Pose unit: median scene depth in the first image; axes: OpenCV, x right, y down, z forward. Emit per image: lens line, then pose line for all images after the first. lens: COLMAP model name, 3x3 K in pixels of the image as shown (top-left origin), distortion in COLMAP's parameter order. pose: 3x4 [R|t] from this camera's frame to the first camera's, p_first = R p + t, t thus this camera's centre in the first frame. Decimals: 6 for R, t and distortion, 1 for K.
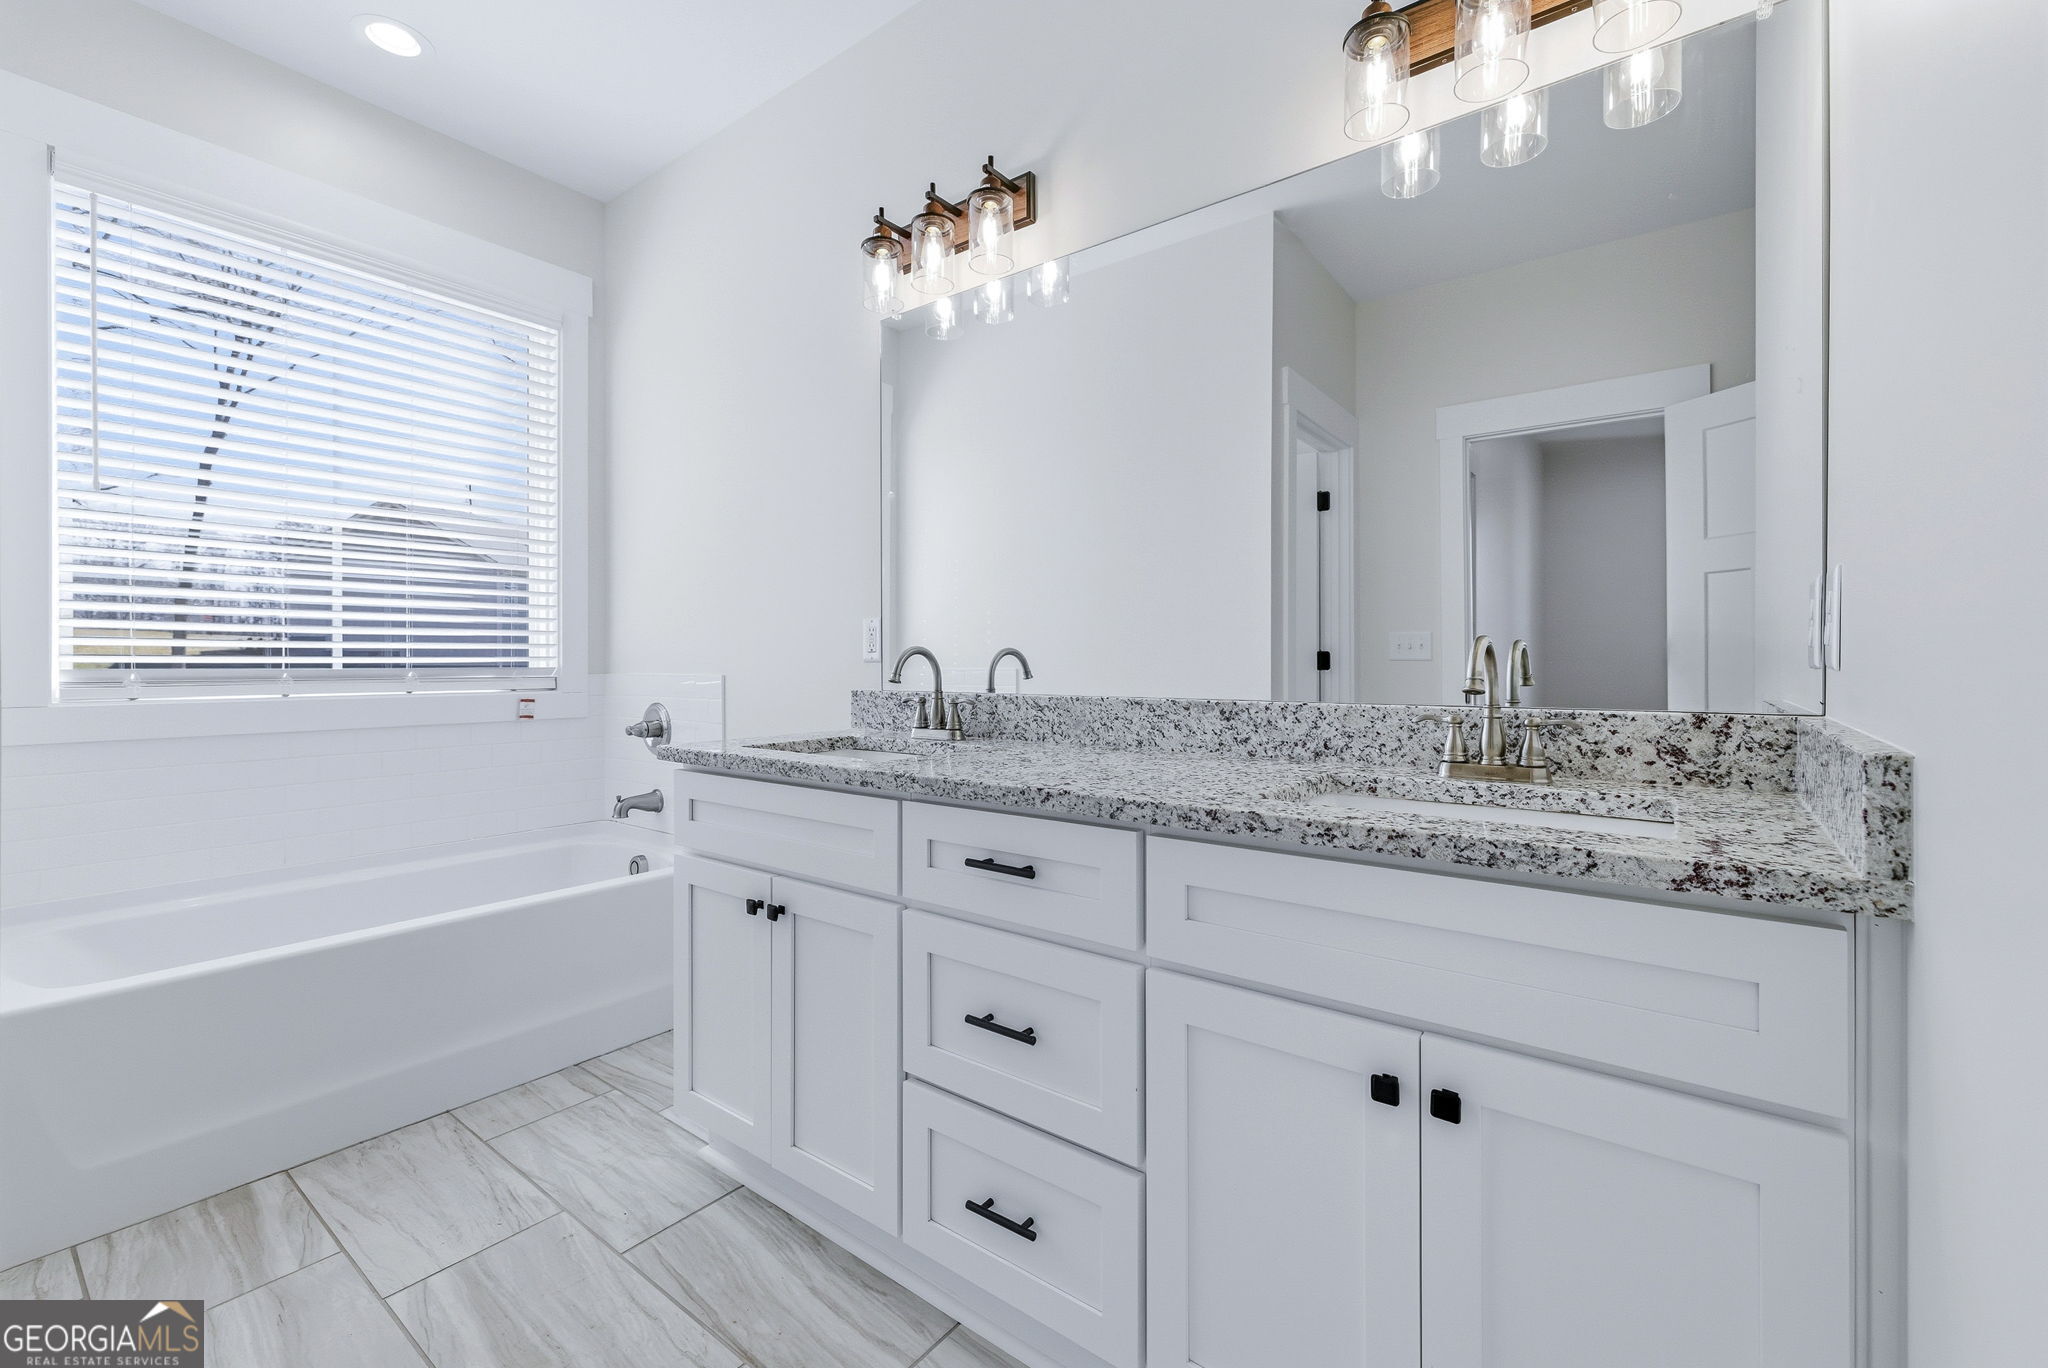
lens RADIAL K [[865.5, 0, 1032.6], [0, 865.5, 673.9], [0, 0, 1]] dist [-0.001128, -0.000250]
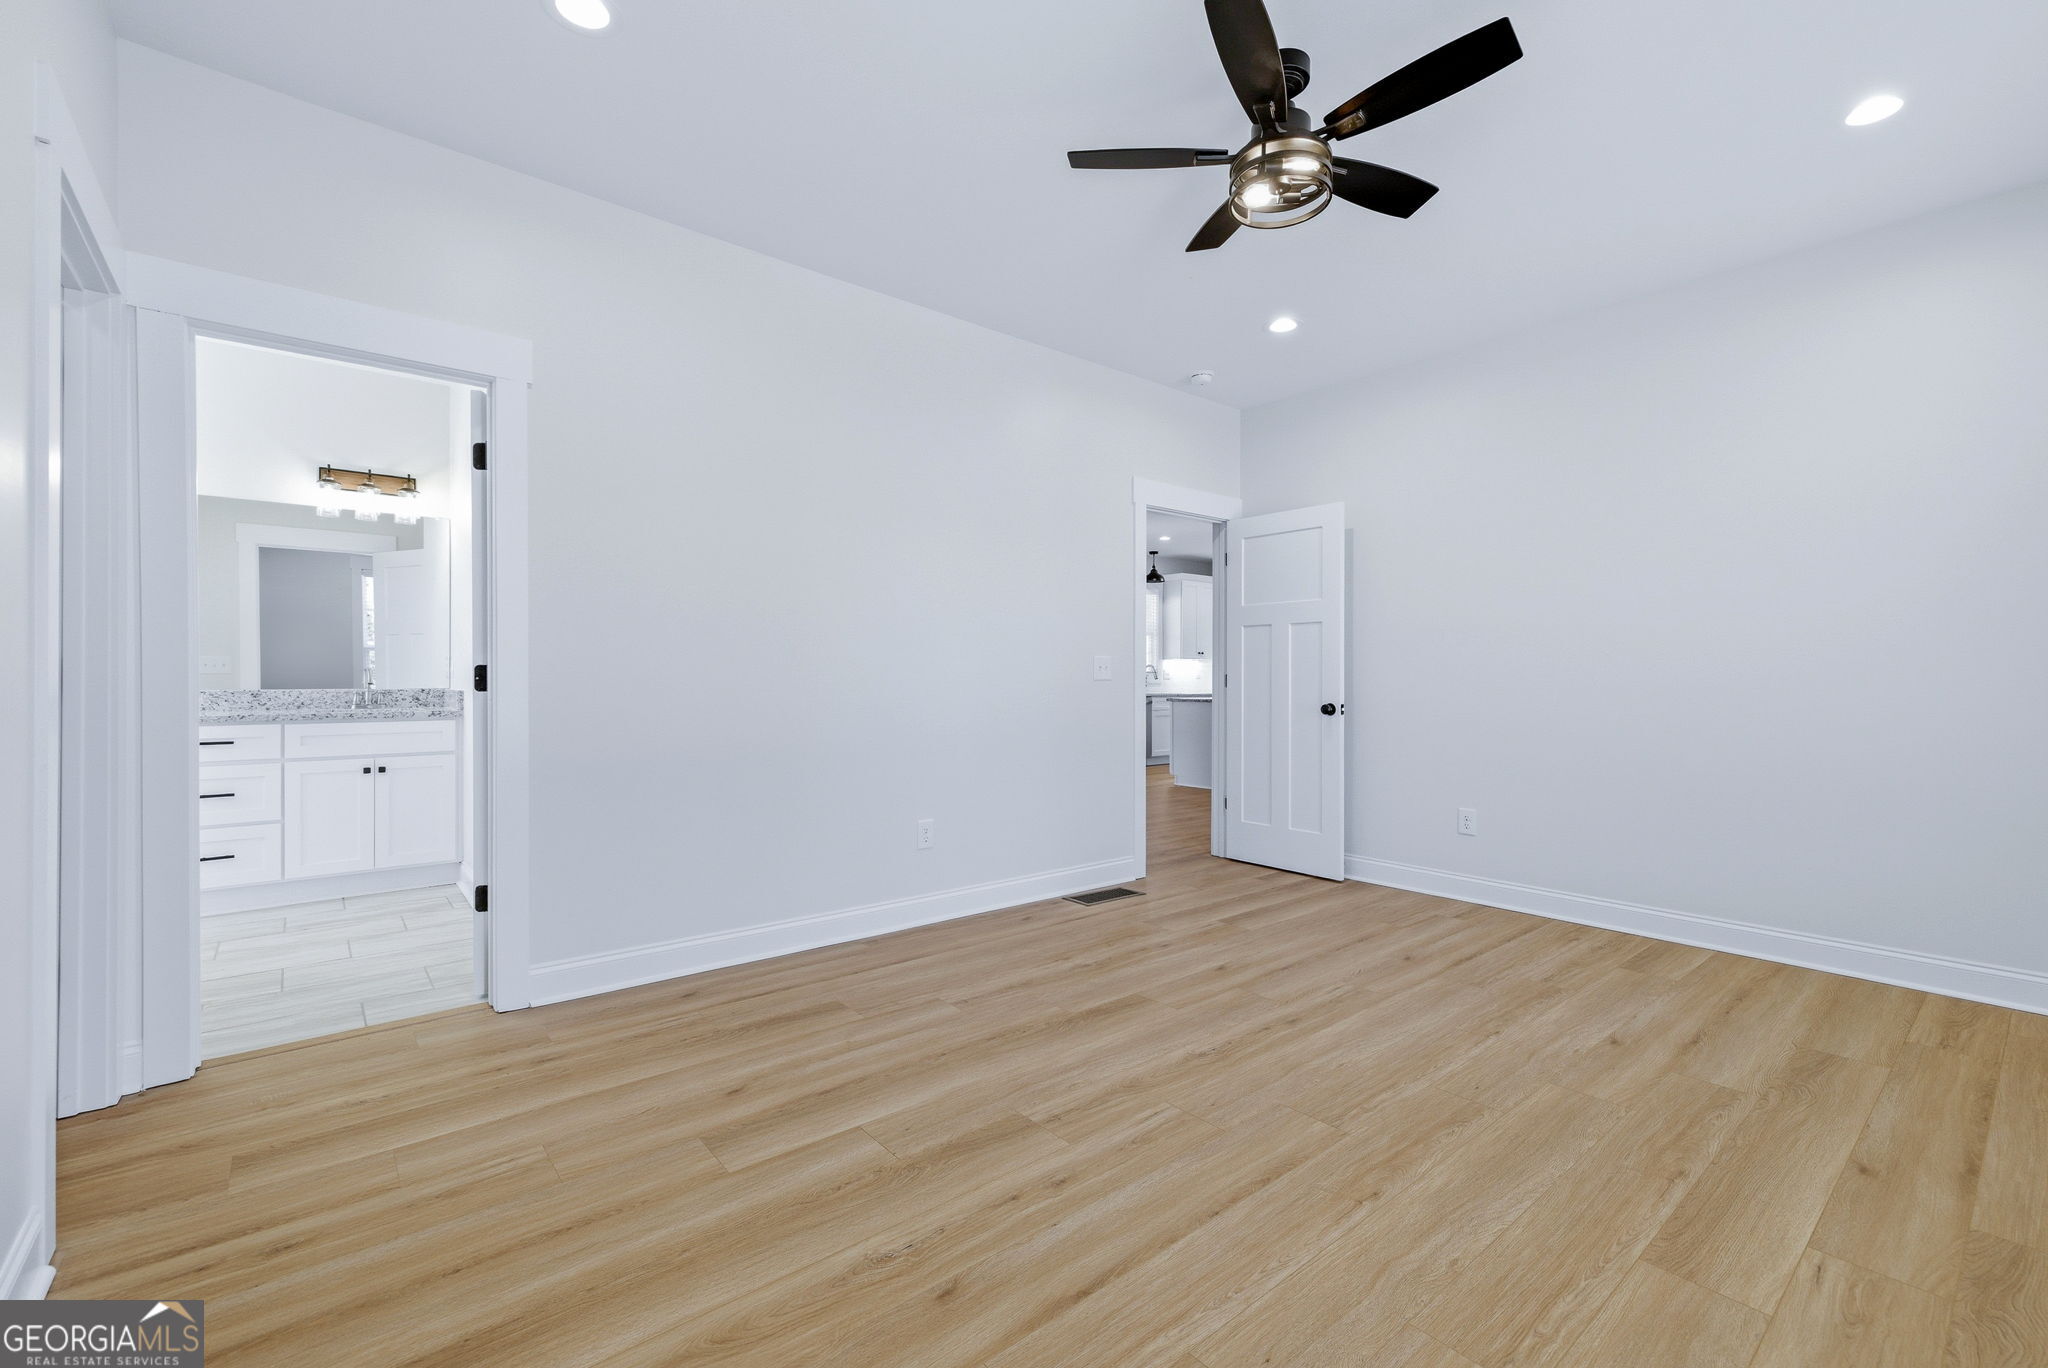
lens RADIAL K [[865.5, 0, 1032.6], [0, 865.5, 673.9], [0, 0, 1]] dist [-0.001128, -0.000250]
pose [[0.217031, 0.001532, 0.976164, -2.920997], [0.003064, 0.999993, -0.002251, -0.008590], [-0.976160, 0.003480, 0.217024, -3.042335]]
